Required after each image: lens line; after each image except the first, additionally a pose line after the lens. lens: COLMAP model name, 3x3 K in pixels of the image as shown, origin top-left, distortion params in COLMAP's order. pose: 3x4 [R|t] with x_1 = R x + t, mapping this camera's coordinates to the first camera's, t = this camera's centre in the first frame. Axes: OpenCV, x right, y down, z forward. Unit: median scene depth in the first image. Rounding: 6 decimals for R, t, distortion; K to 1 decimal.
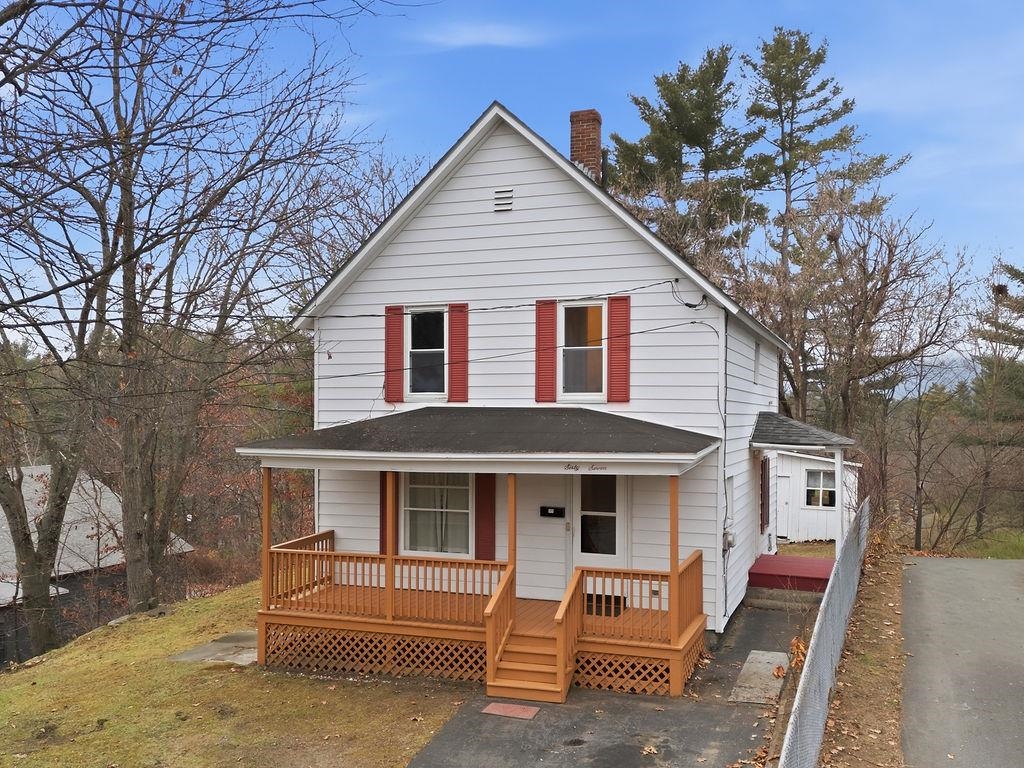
lens RADIAL K [[889.8, 0, 515.6], [0, 889.8, 417.9], [0, 0, 1]] dist [0.121606, -0.139186]
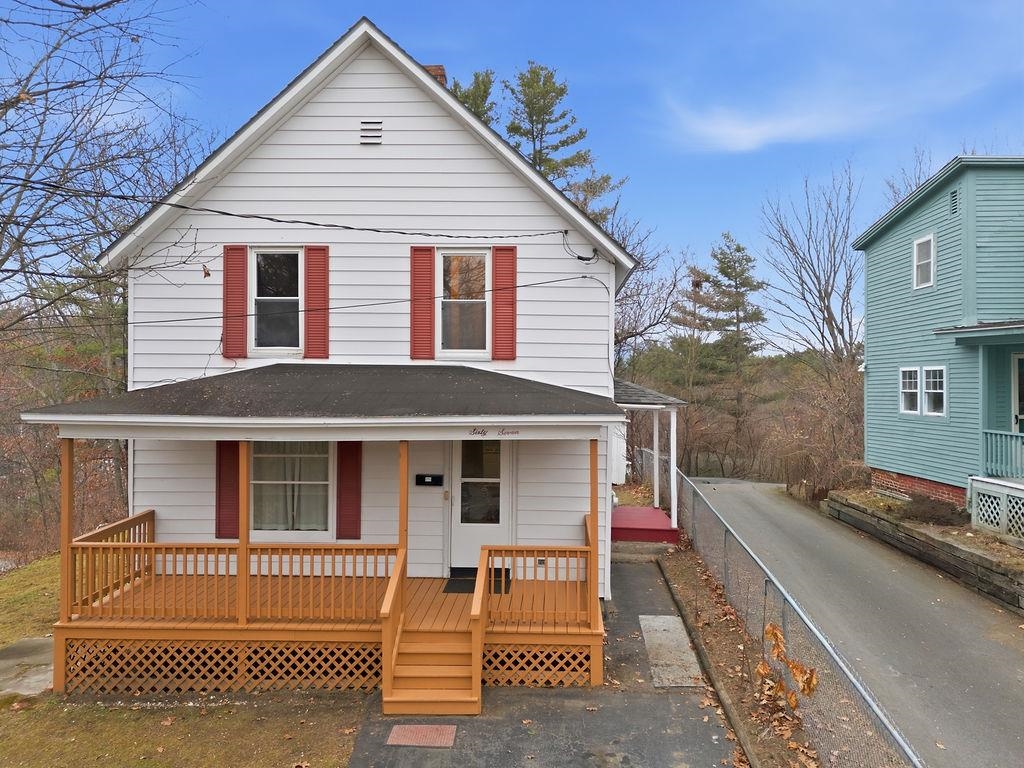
lens RADIAL K [[718.4, 0, 512.0], [0, 718.4, 384.0], [0, 0, 1]] dist [0.073060, -0.055410]
pose [[0.953415, 0.002696, 0.301651, -0.100982], [-0.003114, 0.999995, 0.000905, 0.006583], [-0.301647, -0.001802, 0.953418, 0.279280]]
